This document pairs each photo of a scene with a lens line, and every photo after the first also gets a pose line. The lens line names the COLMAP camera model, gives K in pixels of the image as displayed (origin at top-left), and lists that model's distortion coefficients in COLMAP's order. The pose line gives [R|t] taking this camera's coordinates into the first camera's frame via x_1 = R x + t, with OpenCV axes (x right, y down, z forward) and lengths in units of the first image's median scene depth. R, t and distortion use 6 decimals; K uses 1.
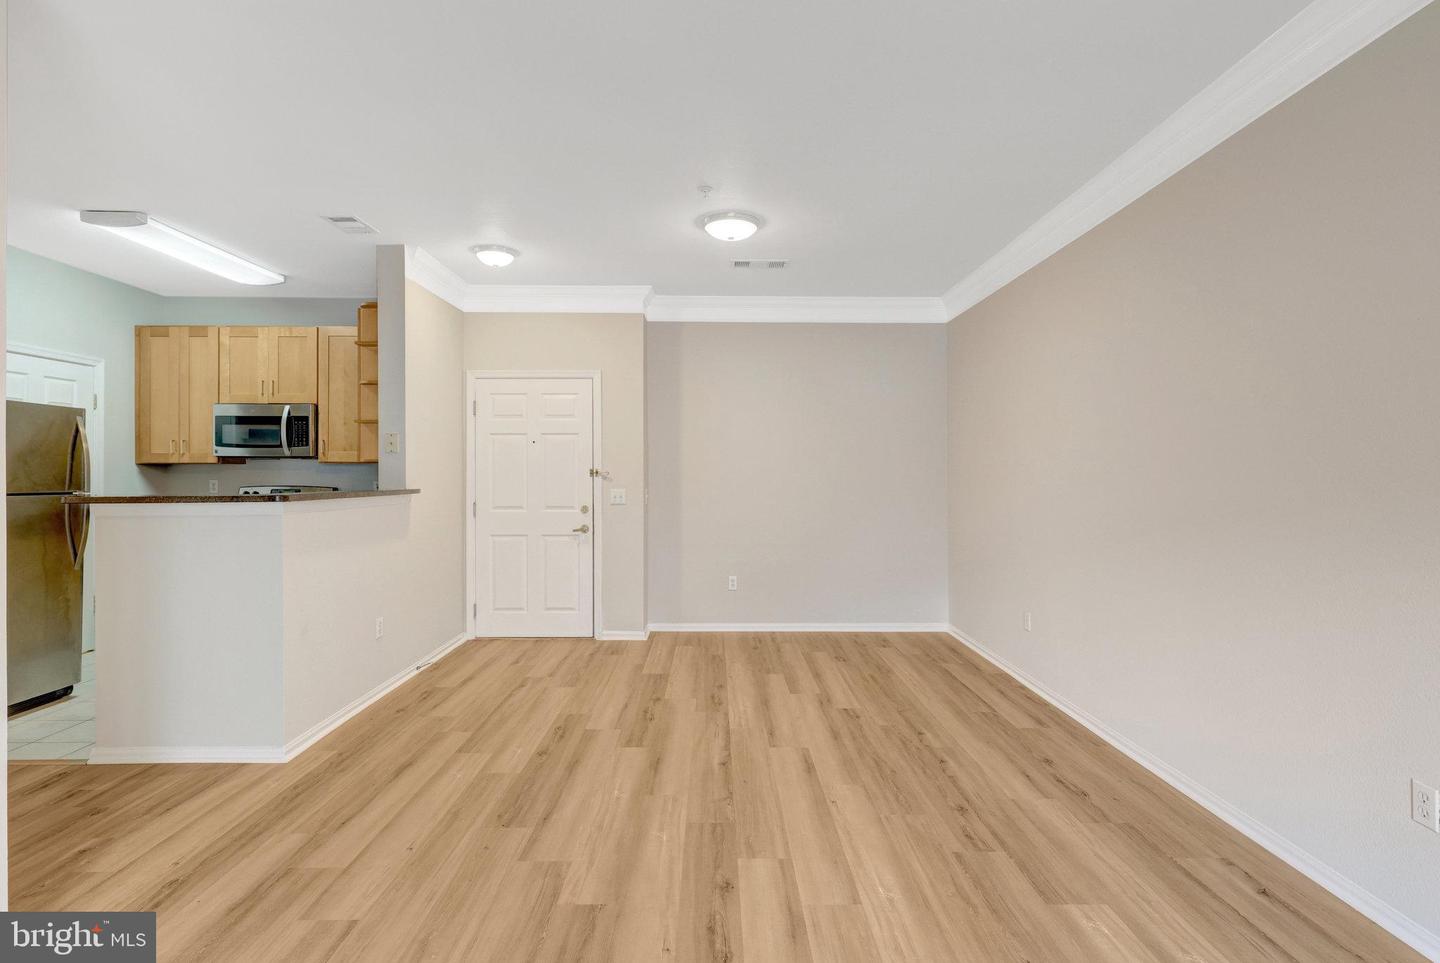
lens RADIAL K [[705.4, 0, 722.6], [0, 705.4, 475.4], [0, 0, 1]] dist [-0.004190, 0.000125]
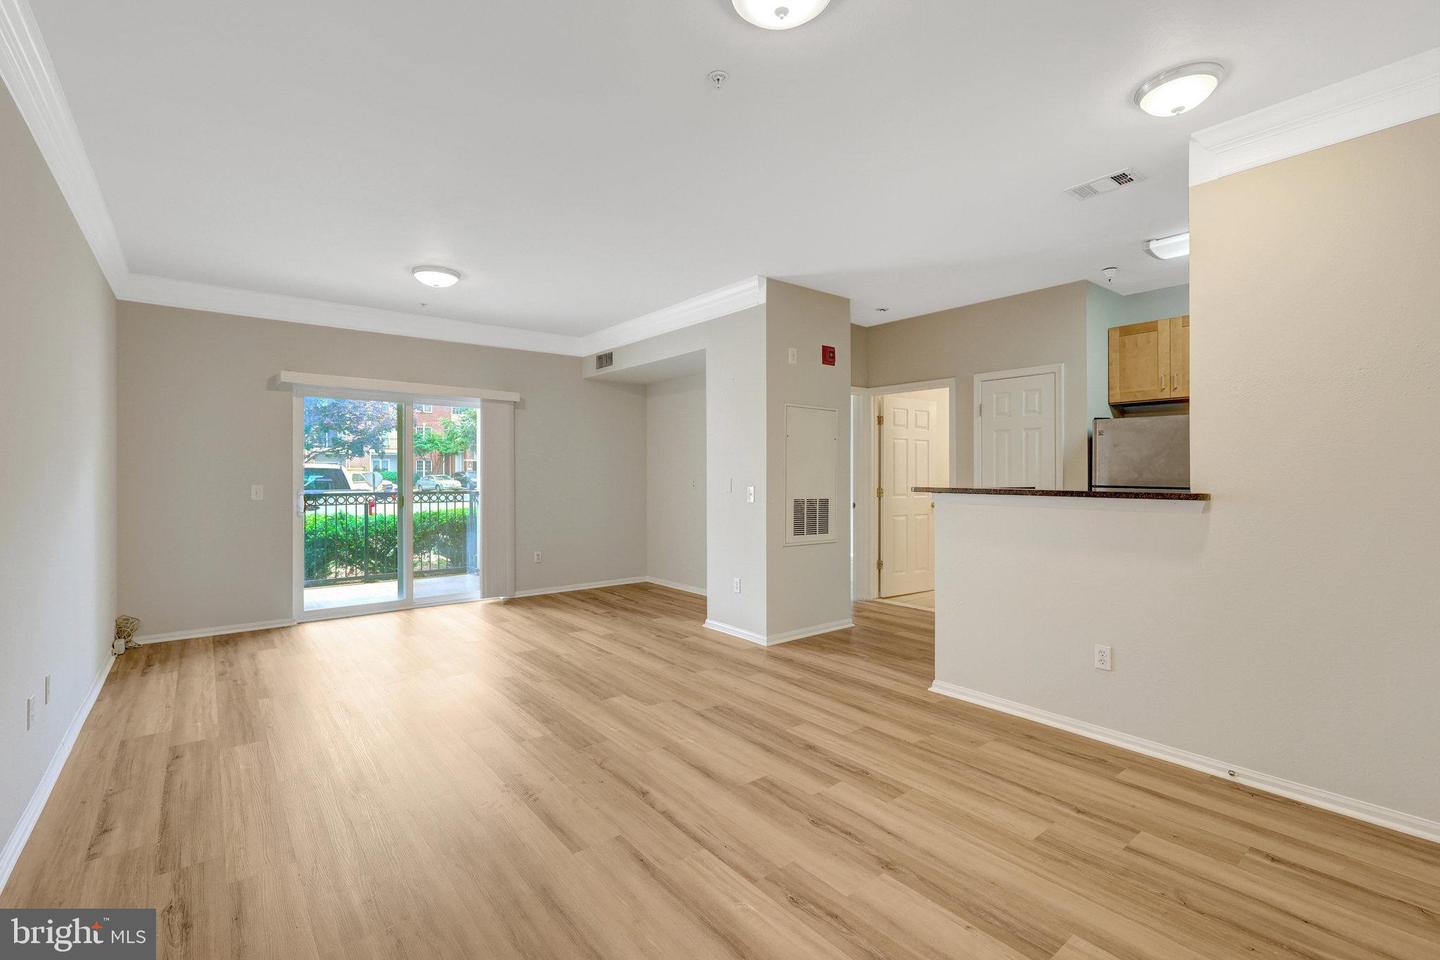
lens RADIAL K [[627.7, 0, 712.3], [0, 627.7, 485.7], [0, 0, 1]] dist [-0.001170, -0.000829]
pose [[-0.786620, 0.013711, -0.617286, 0.329316], [-0.002350, 0.999680, 0.025199, -0.003557], [0.617433, 0.021273, -0.786336, 1.304421]]
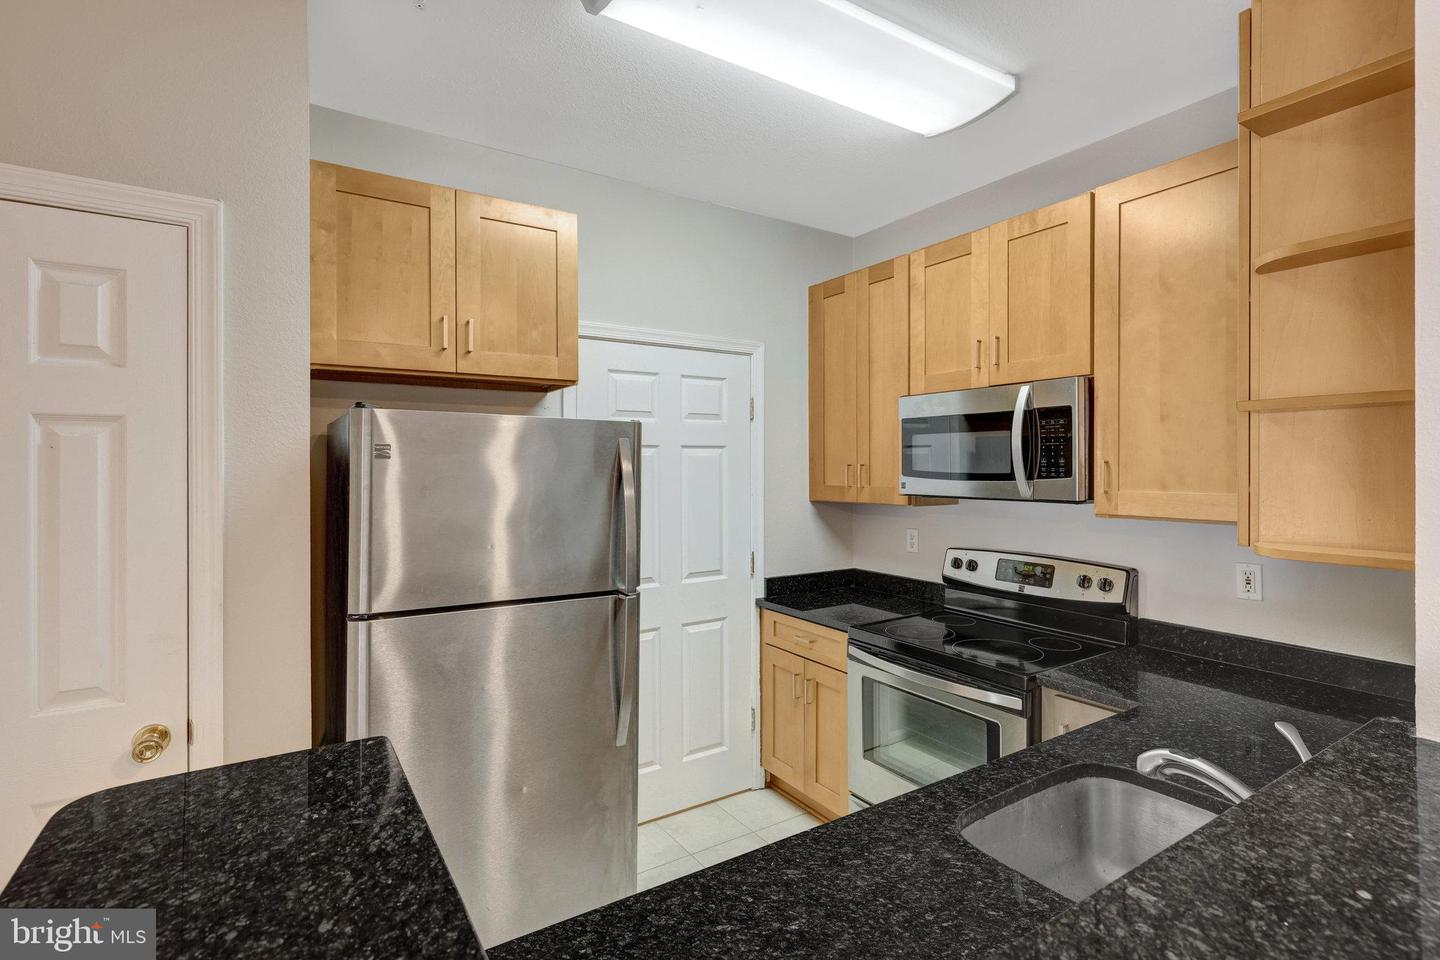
lens RADIAL K [[658.6, 0, 744.5], [0, 658.6, 473.4], [0, 0, 1]] dist [-0.017117, 0.000023]
pose [[0.566032, 0.004184, -0.824373, -0.489105], [0.001421, 0.999981, 0.006050, -0.060717], [0.824382, -0.004596, 0.566015, 0.804088]]
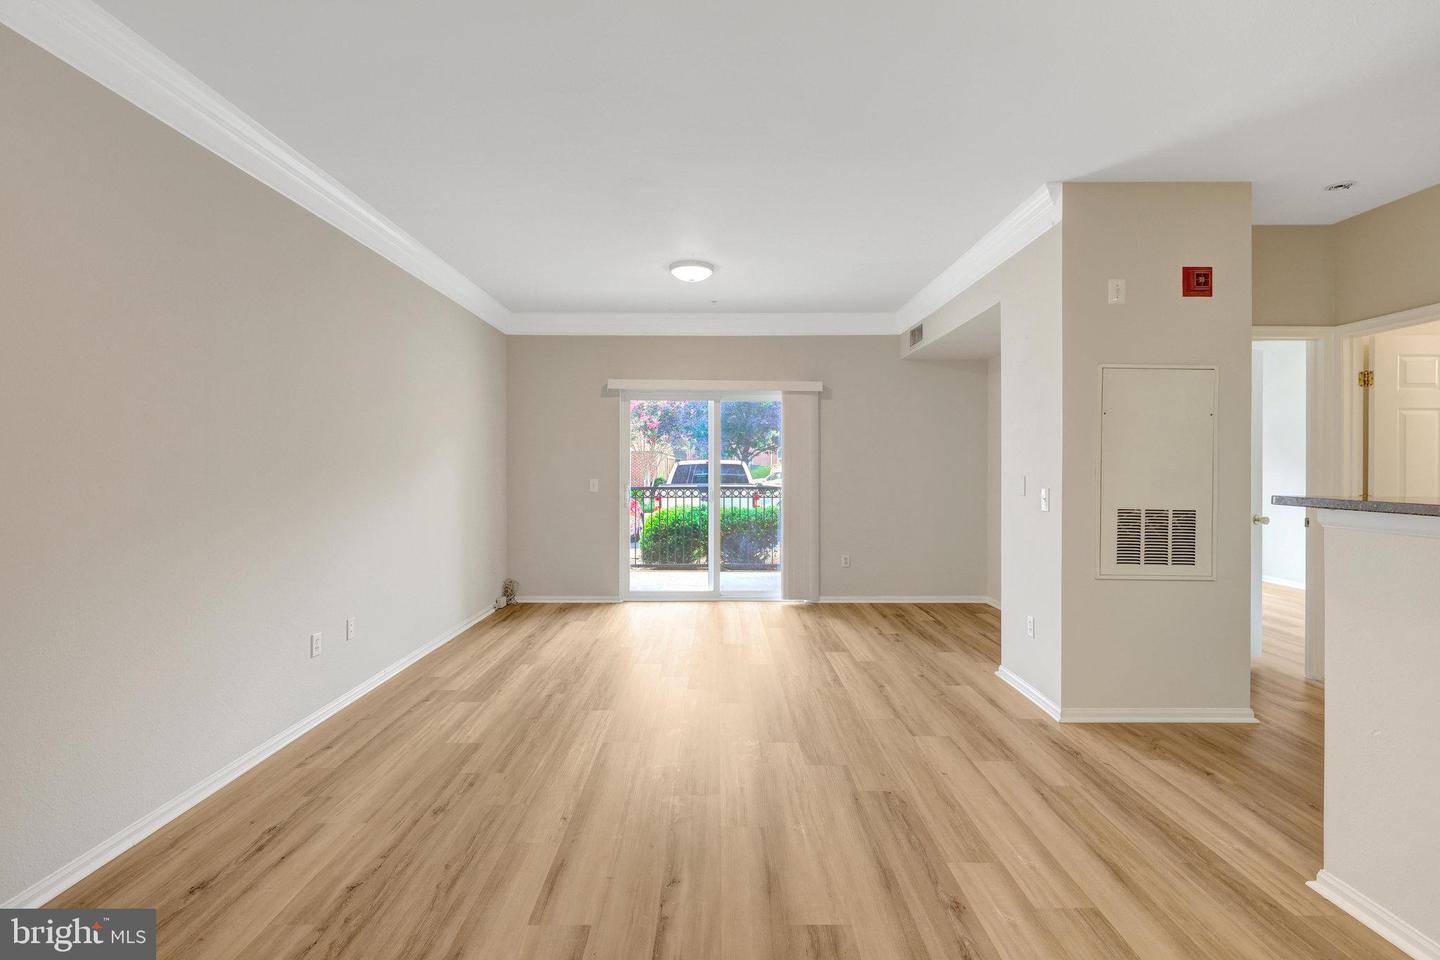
lens RADIAL K [[650.3, 0, 724.5], [0, 650.3, 477.8], [0, 0, 1]] dist [-0.002928, -0.000420]
pose [[-1.000000, 0.000261, -0.000693, -0.037470], [0.000247, 0.999808, 0.019598, -0.002590], [0.000698, 0.019597, -0.999808, 1.272923]]
